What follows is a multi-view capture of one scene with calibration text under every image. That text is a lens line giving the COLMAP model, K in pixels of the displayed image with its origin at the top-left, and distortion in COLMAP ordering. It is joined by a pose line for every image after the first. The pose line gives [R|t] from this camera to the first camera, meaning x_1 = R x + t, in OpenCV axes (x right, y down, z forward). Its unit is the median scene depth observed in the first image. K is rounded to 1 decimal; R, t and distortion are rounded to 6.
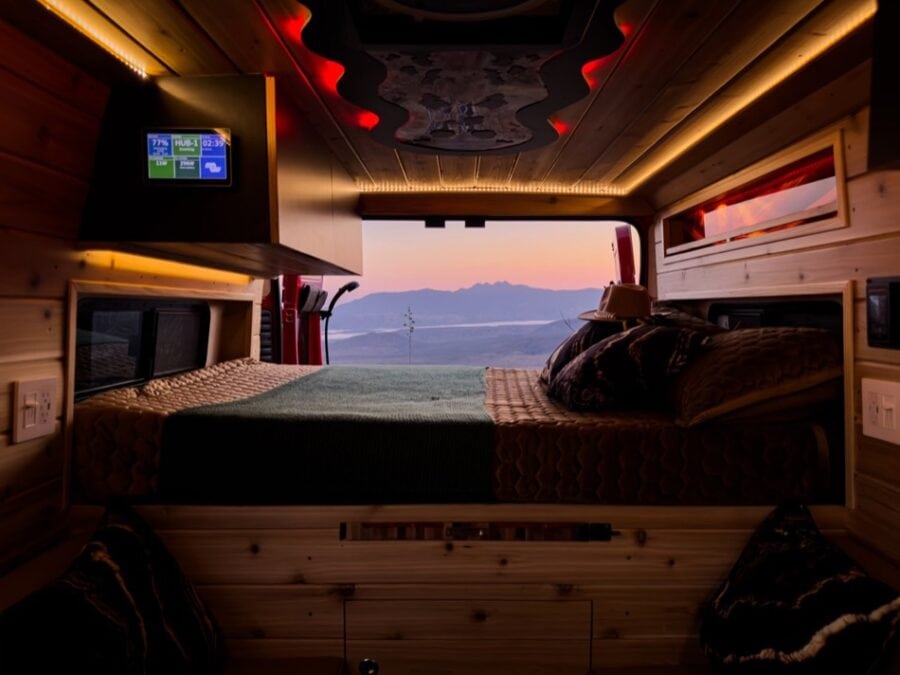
lens RADIAL K [[615.0, 0, 474.5], [0, 615.0, 366.7], [0, 0, 1]] dist [0.079834, -0.104296]
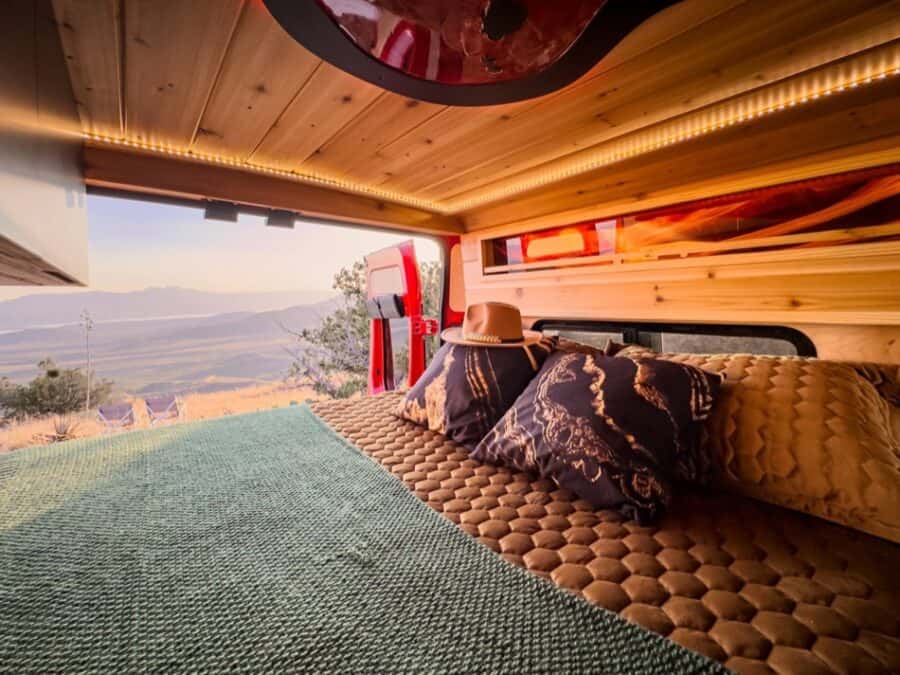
lens RADIAL K [[371.4, 0, 450.8], [0, 371.4, 312.2], [0, 0, 1]] dist [-0.009673, 0.000159]
pose [[0.771930, -0.024237, 0.635246, -0.143649], [0.071302, 0.996269, -0.048632, -0.087501], [-0.631697, 0.082835, 0.770777, 0.558449]]
